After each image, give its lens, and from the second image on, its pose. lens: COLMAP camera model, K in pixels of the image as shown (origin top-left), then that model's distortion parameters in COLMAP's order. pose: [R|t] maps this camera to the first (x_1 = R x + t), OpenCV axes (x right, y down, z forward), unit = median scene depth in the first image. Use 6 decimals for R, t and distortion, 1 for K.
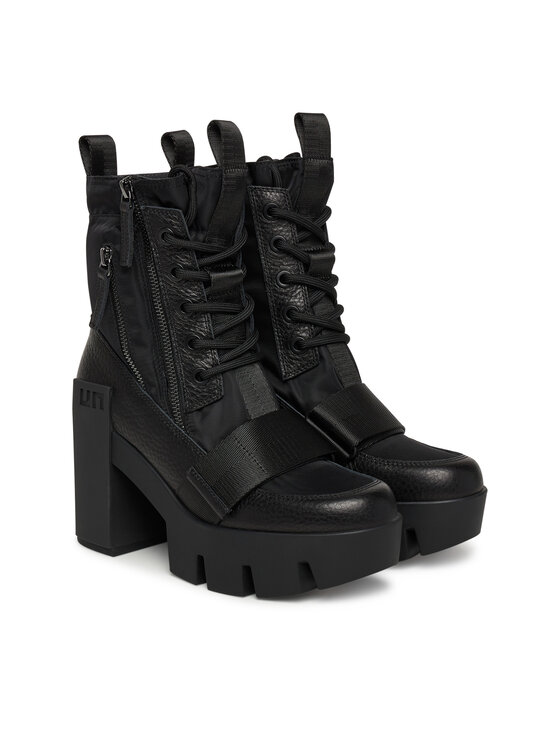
lens RADIAL K [[1170.9, 0, 280.0], [0, 1170.9, 371.6], [0, 0, 1]] dist [0.027923, 0.000000]
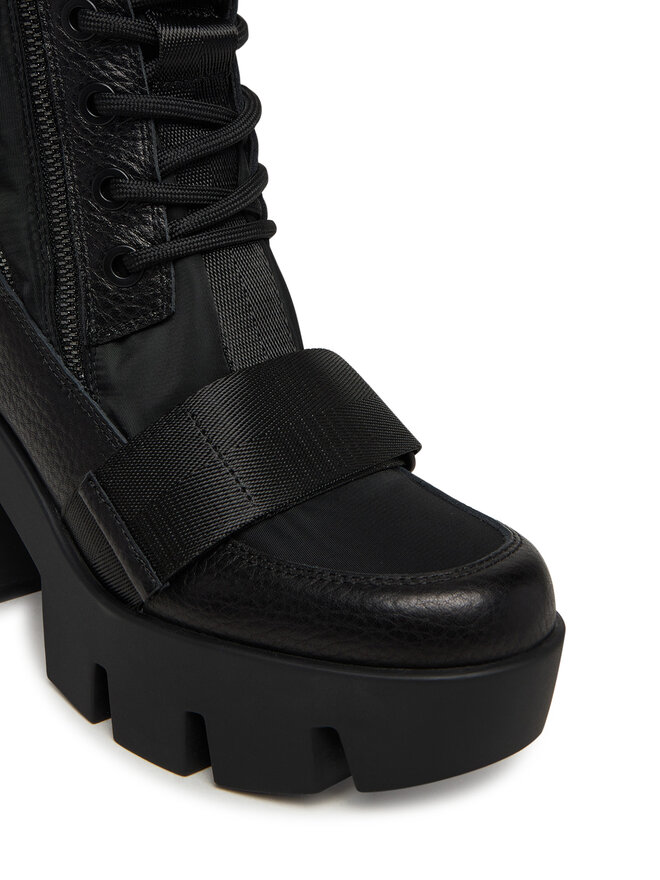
lens RADIAL K [[1643.8, 0, 327.8], [0, 1643.8, 441.0], [0, 0, 1]] dist [-0.205670, 0.000000]
pose [[0.997419, 0.071633, 0.004970, 0.009371], [-0.071748, 0.991501, 0.108525, -0.002397], [0.002847, -0.108601, 0.994081, 0.387585]]
